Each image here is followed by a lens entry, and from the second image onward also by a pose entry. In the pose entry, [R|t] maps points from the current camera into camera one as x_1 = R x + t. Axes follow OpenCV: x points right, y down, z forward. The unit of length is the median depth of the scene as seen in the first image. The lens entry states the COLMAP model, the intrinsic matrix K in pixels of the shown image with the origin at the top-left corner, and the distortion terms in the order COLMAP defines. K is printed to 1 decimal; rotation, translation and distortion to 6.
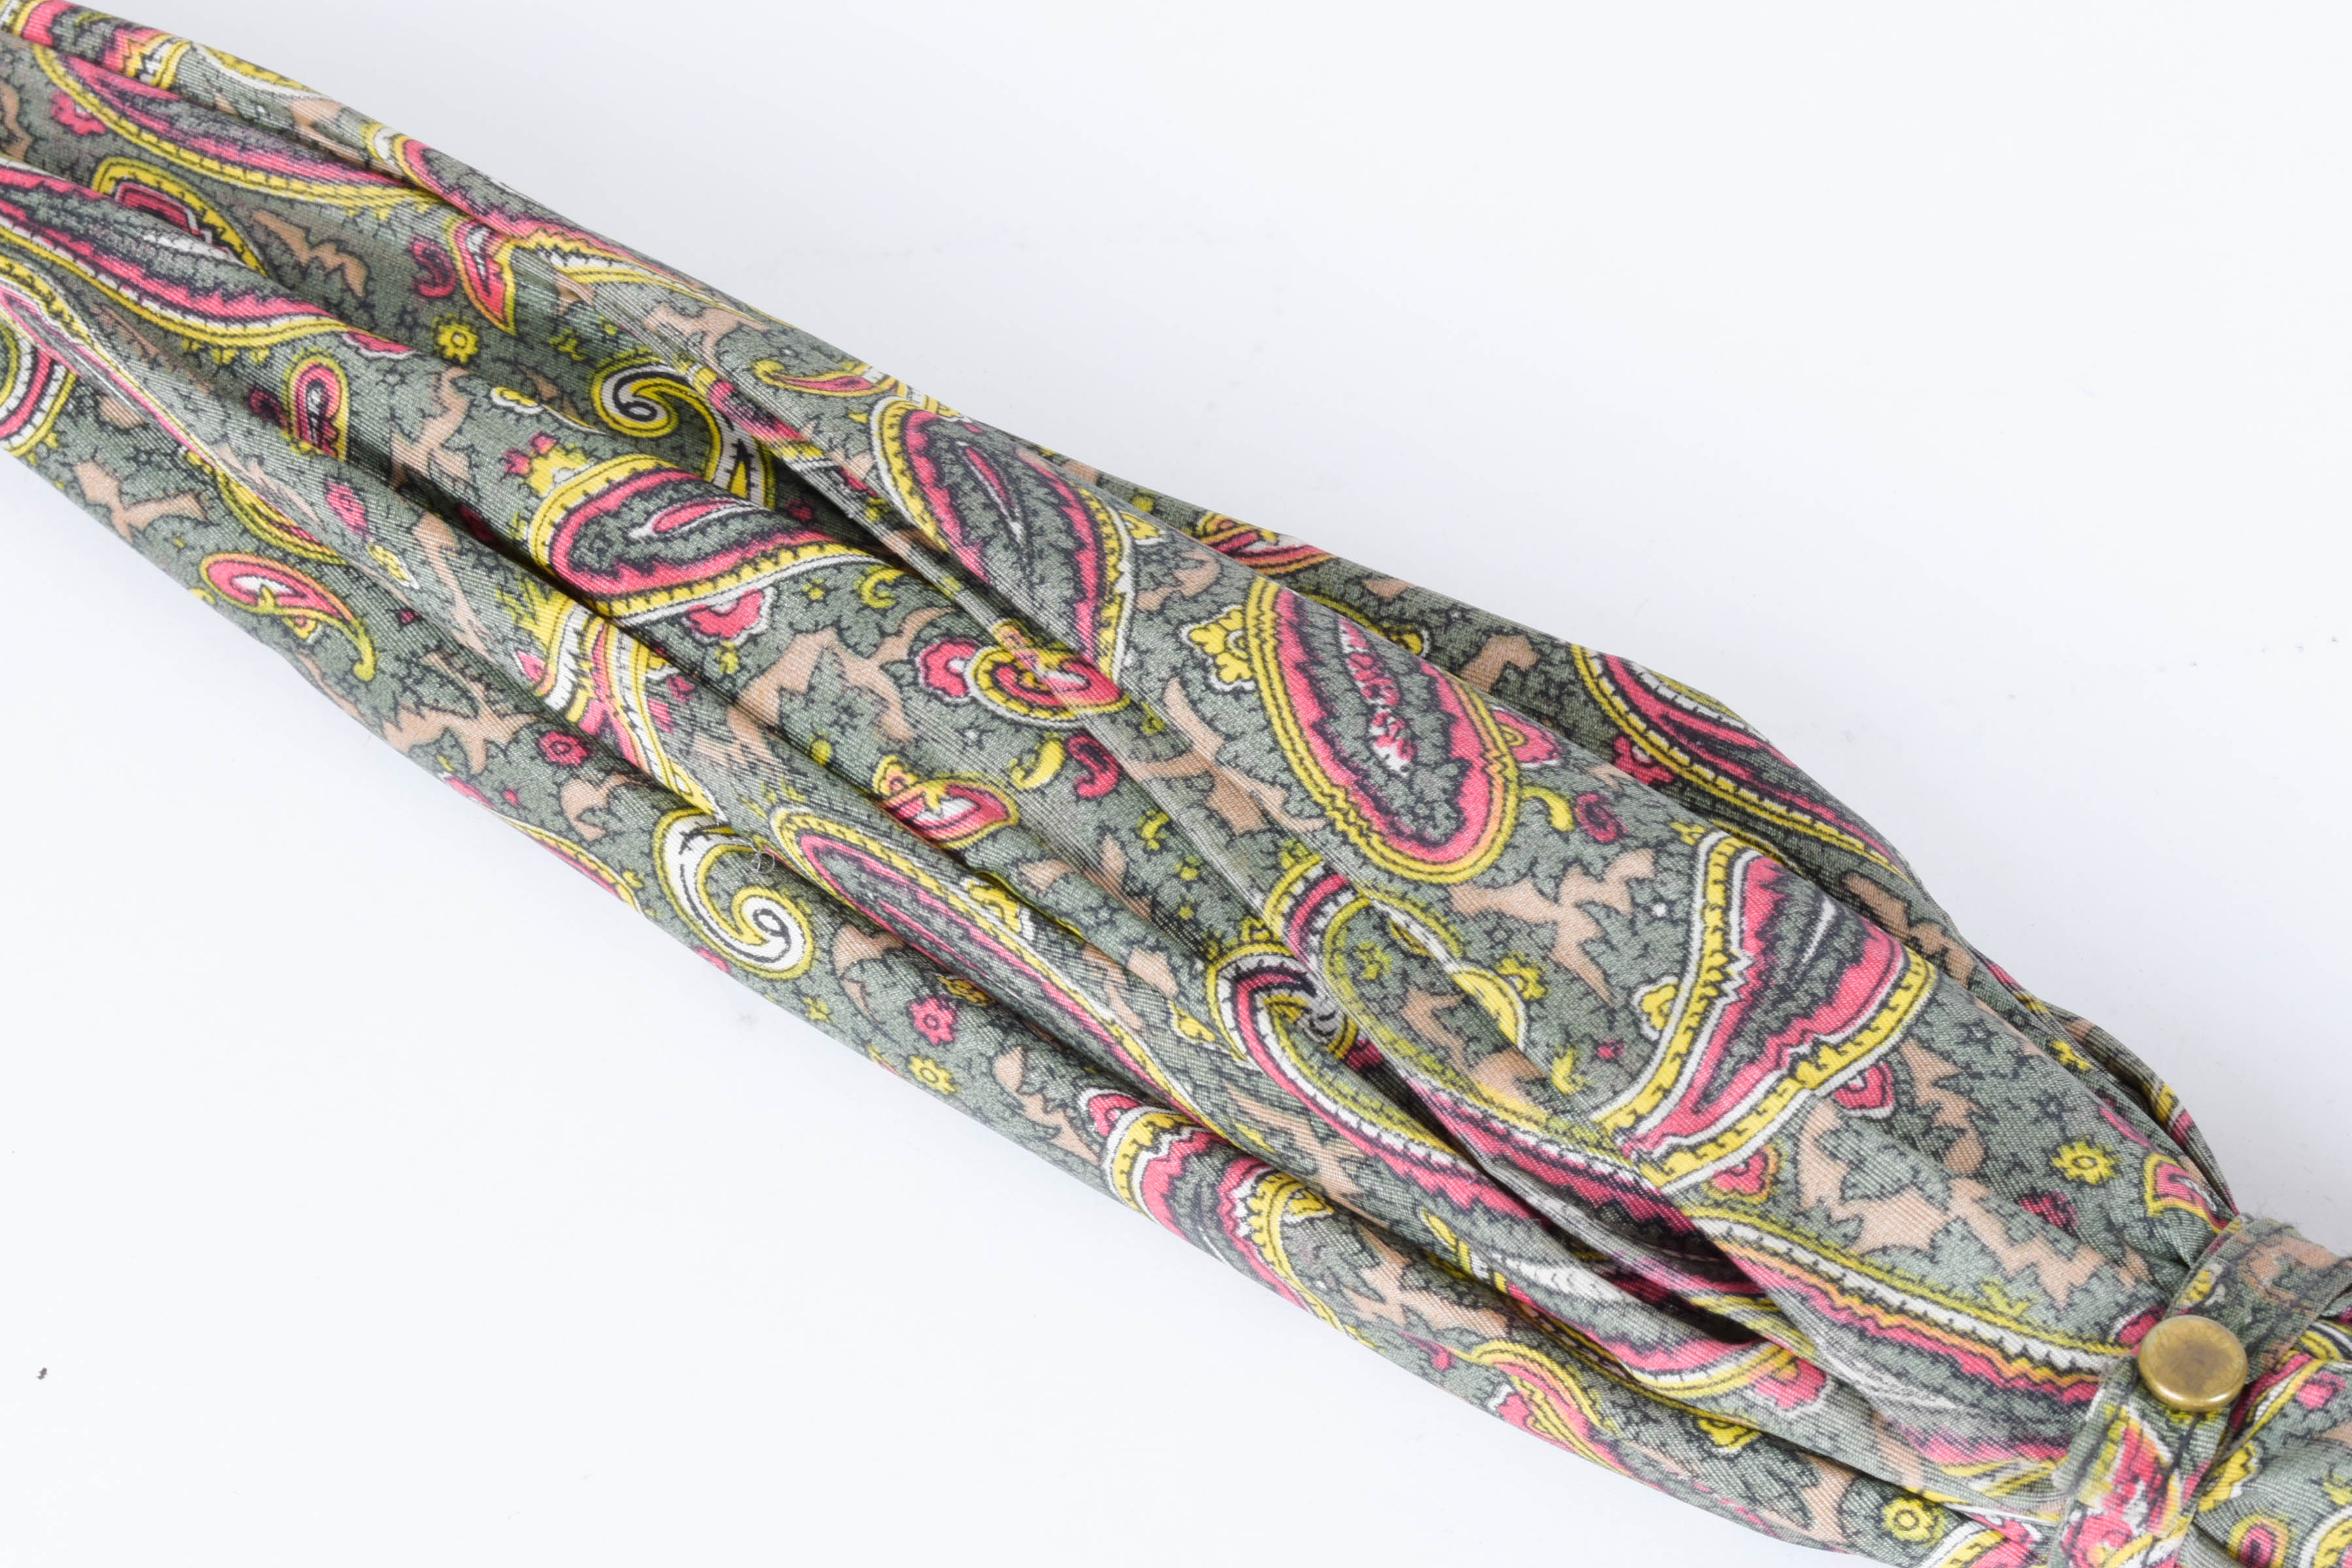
lens RADIAL K [[5301.5, 0, 1173.0], [0, 5301.5, 790.2], [0, 0, 1]] dist [-0.006794, 0.000000]
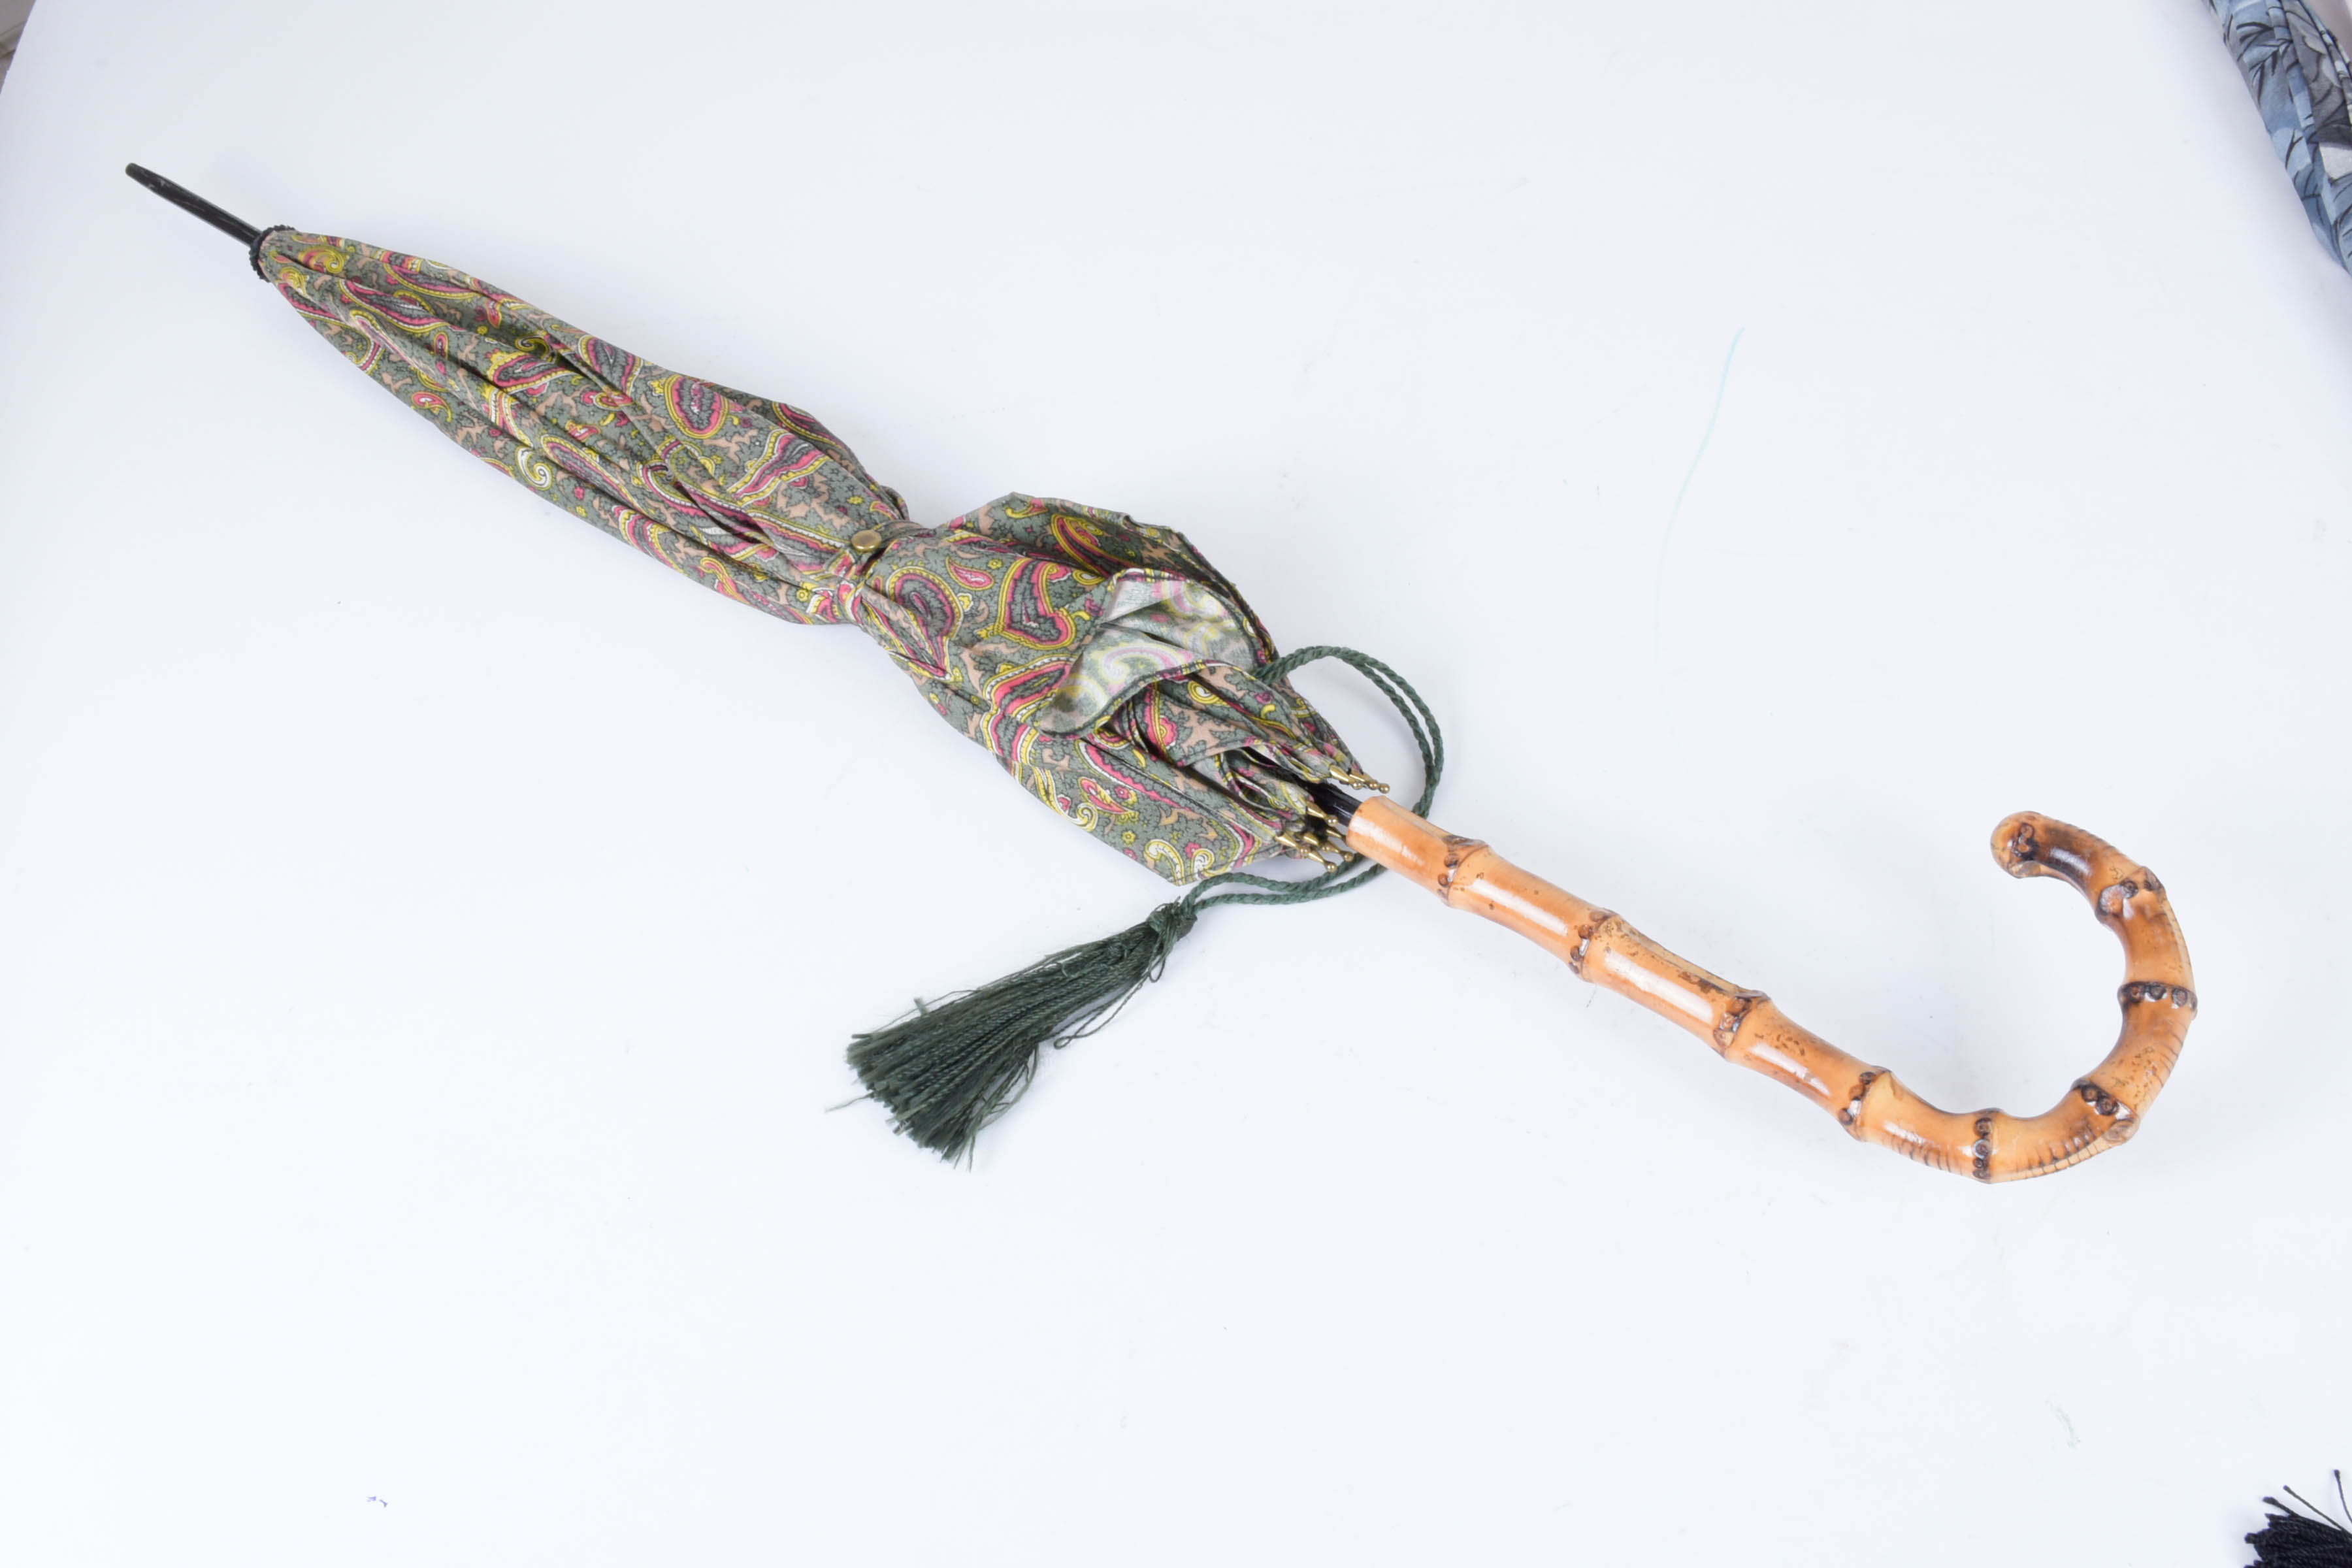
lens RADIAL K [[2461.0, 0, 1182.9], [0, 2461.0, 791.9], [0, 0, 1]] dist [-0.009570, 0.000000]
pose [[0.997727, 0.014999, -0.065691, 0.484432], [-0.022095, 0.993832, -0.108669, 0.425346], [0.063656, 0.109874, 0.991905, -0.605405]]
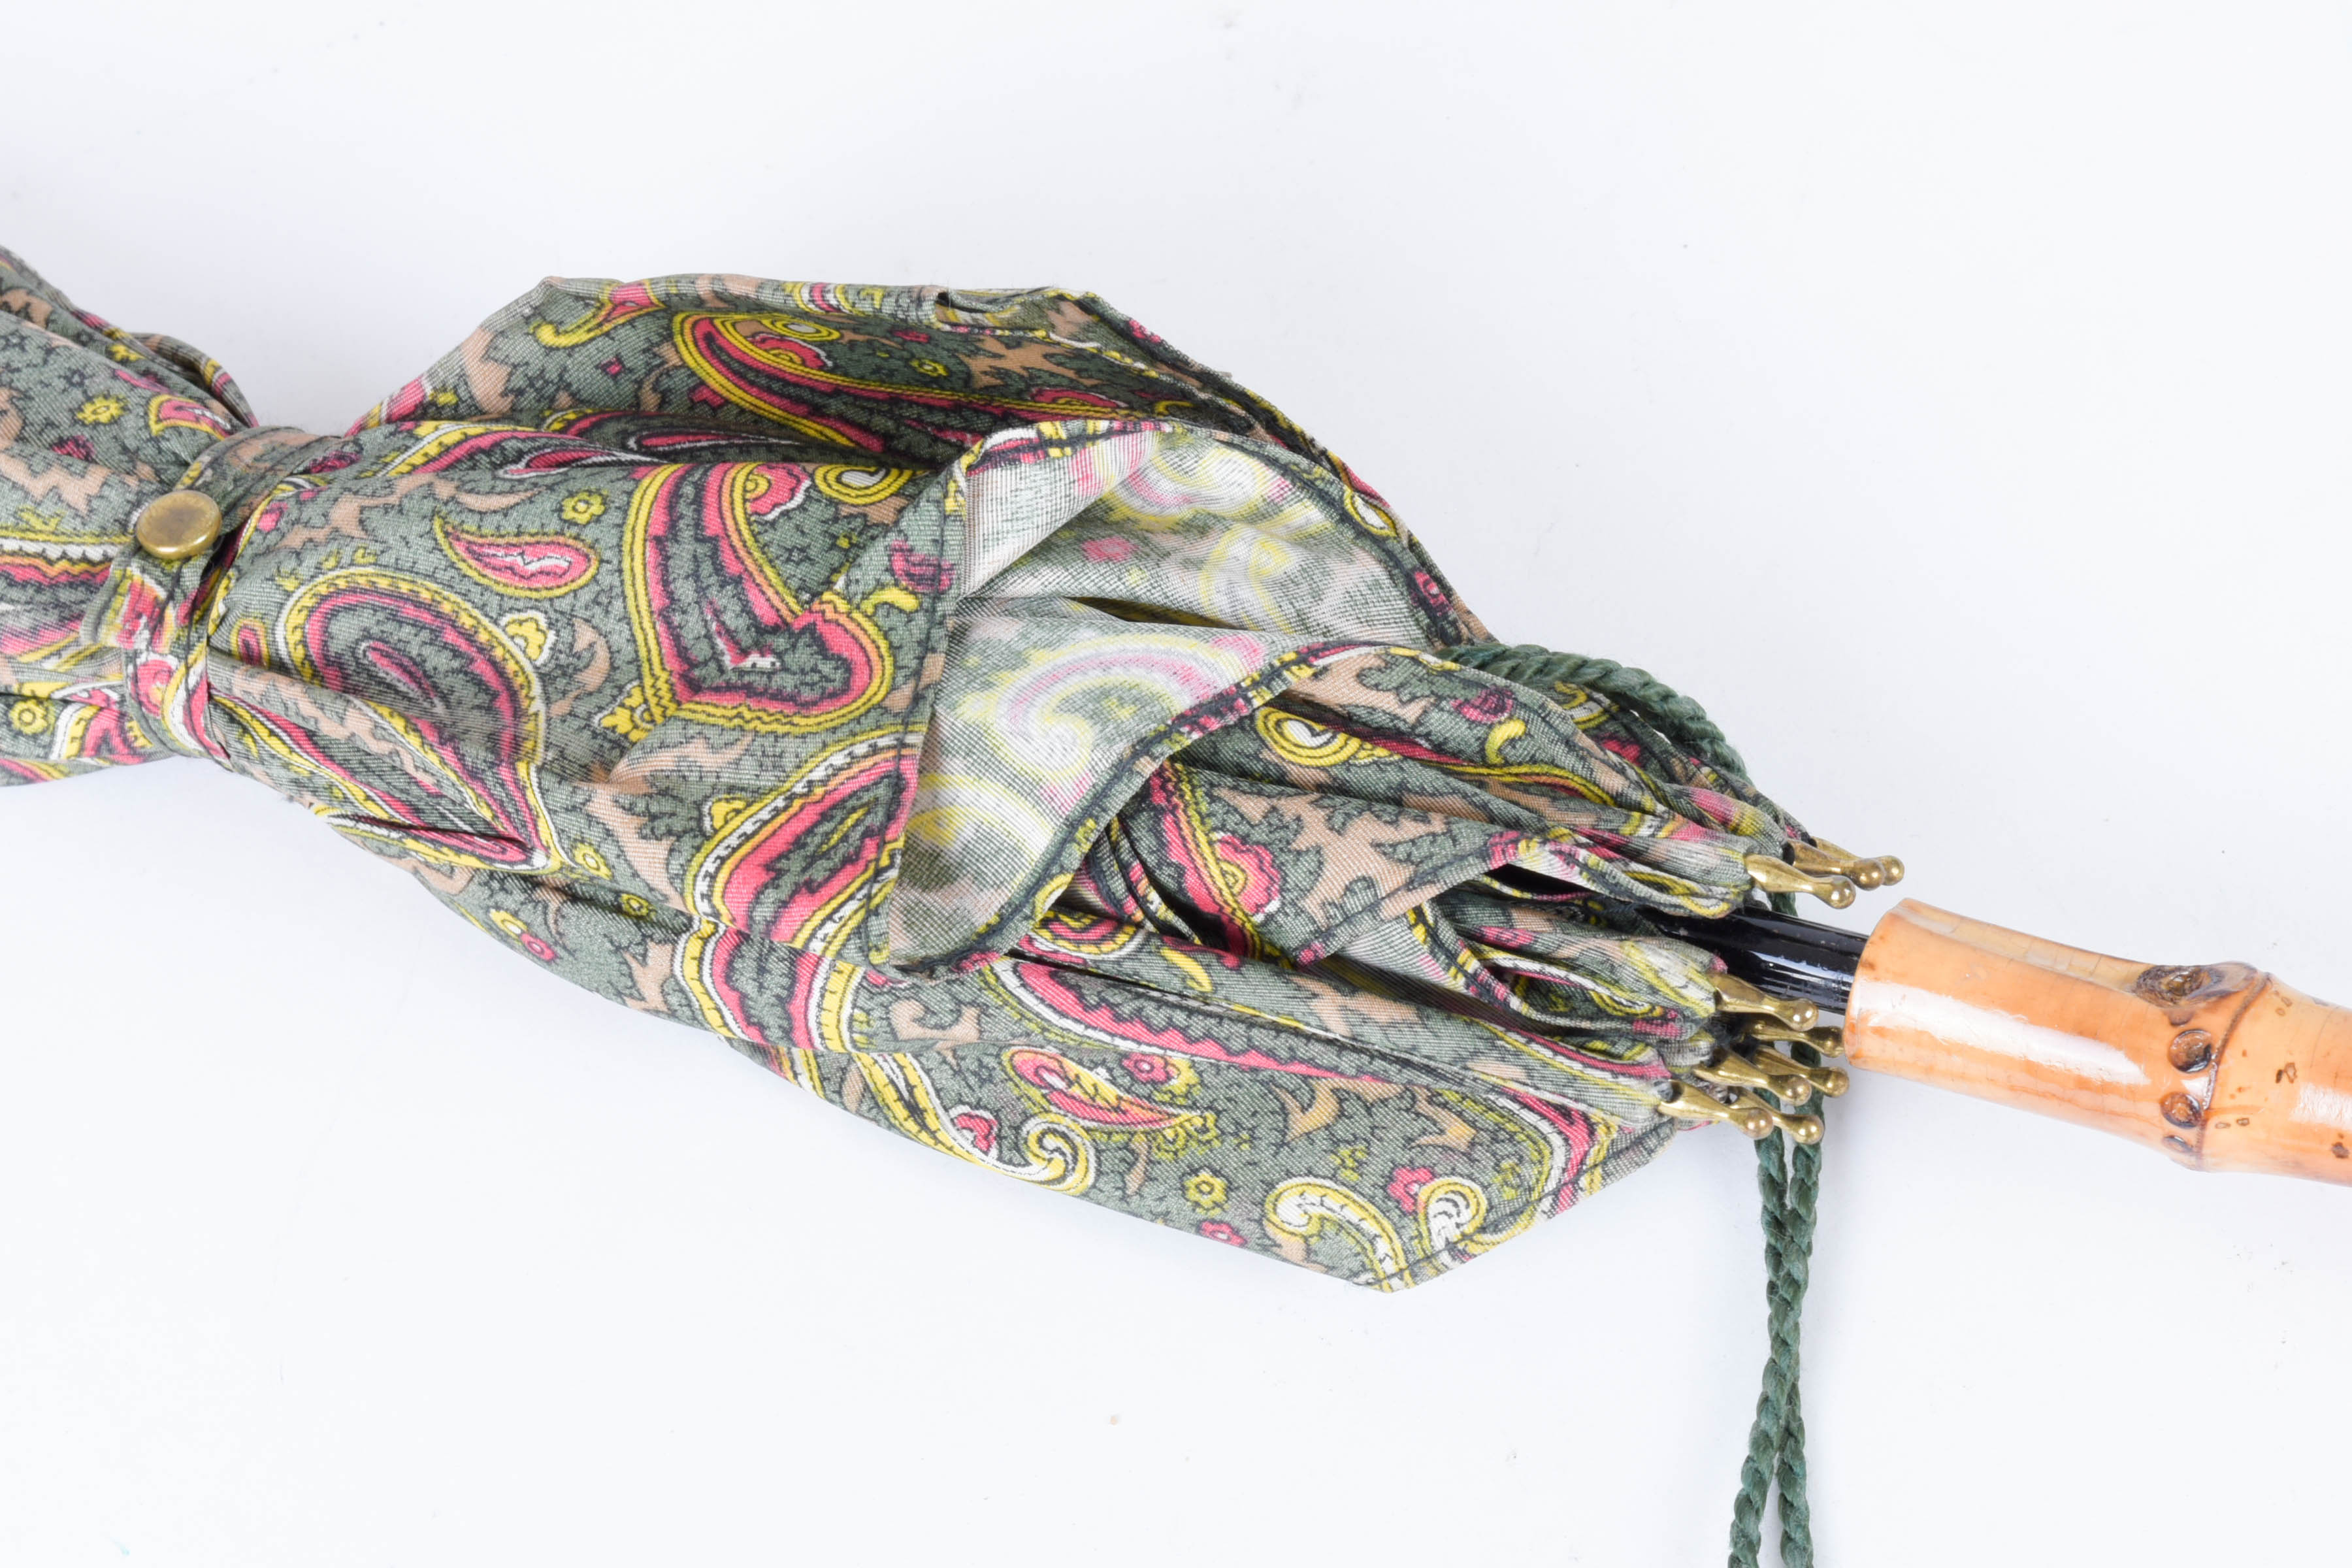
lens RADIAL K [[5301.5, 0, 1178.1], [0, 5301.5, 782.1], [0, 0, 1]] dist [-0.006794, 0.000000]
pose [[0.967425, -0.246762, 0.056553, 0.310927], [0.248632, 0.968172, -0.028730, 0.243555], [-0.047663, 0.041855, 0.997986, -0.255847]]
